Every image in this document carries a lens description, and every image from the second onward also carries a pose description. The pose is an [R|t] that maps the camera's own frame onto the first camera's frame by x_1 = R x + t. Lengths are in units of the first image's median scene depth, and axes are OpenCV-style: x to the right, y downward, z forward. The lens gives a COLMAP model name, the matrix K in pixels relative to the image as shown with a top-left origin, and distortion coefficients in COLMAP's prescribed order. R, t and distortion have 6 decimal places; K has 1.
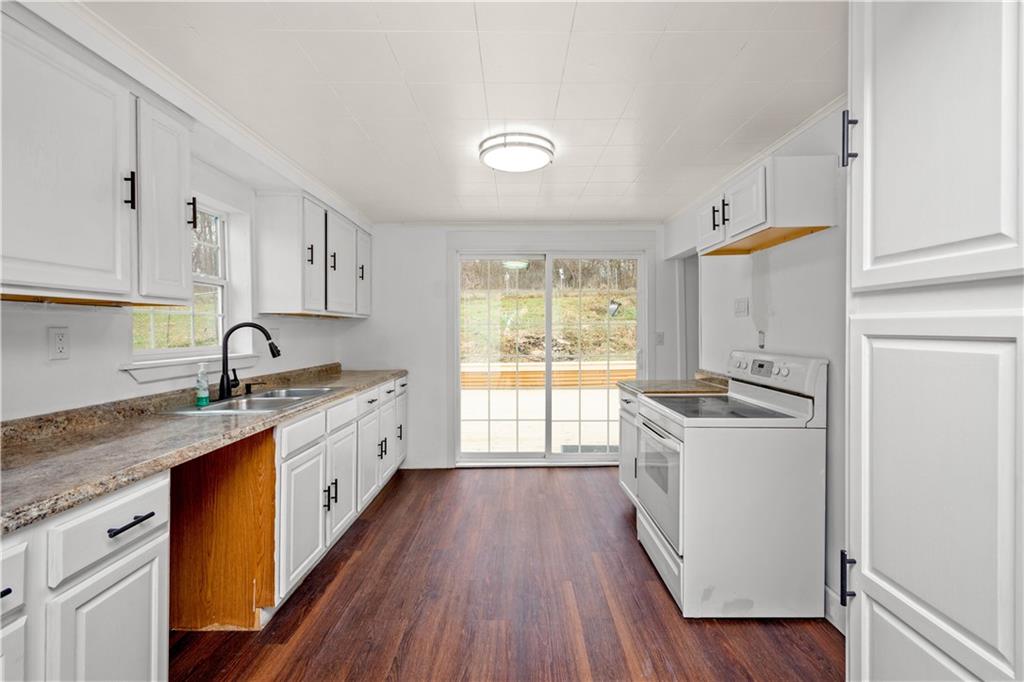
lens RADIAL K [[451.8, 0, 528.6], [0, 451.8, 333.1], [0, 0, 1]] dist [0.000015, 0.000053]
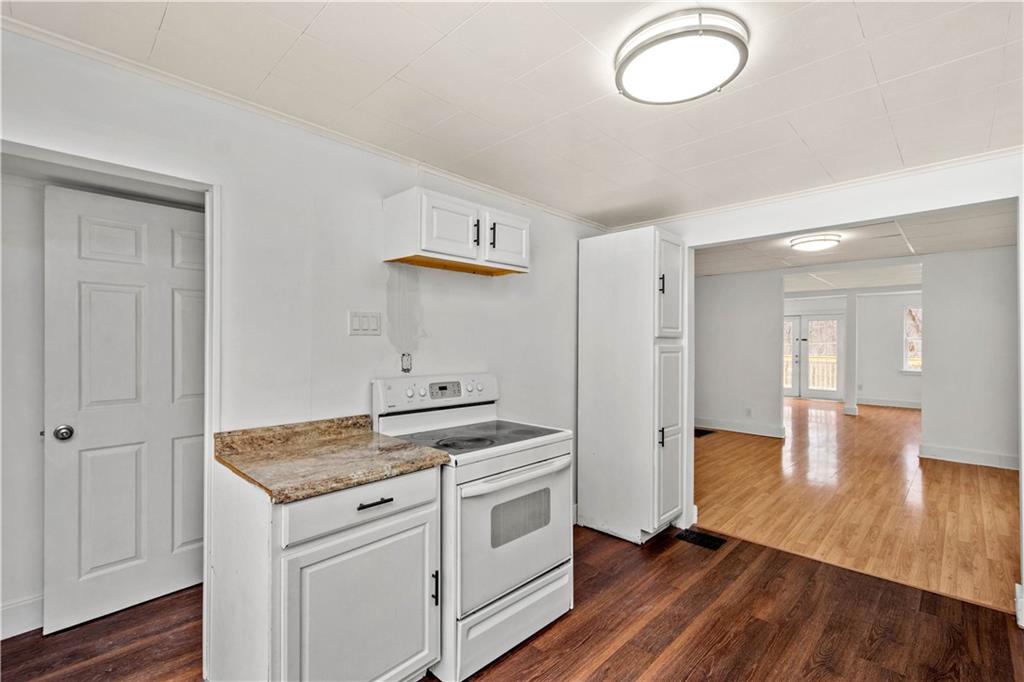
lens RADIAL K [[451.8, 0, 515.5], [0, 451.8, 342.0], [0, 0, 1]] dist [0.000015, 0.000053]
pose [[-0.691790, 0.003462, 0.722090, -0.307219], [0.008113, 0.999963, 0.002978, -0.029400], [-0.722053, 0.007919, -0.691793, 1.566621]]
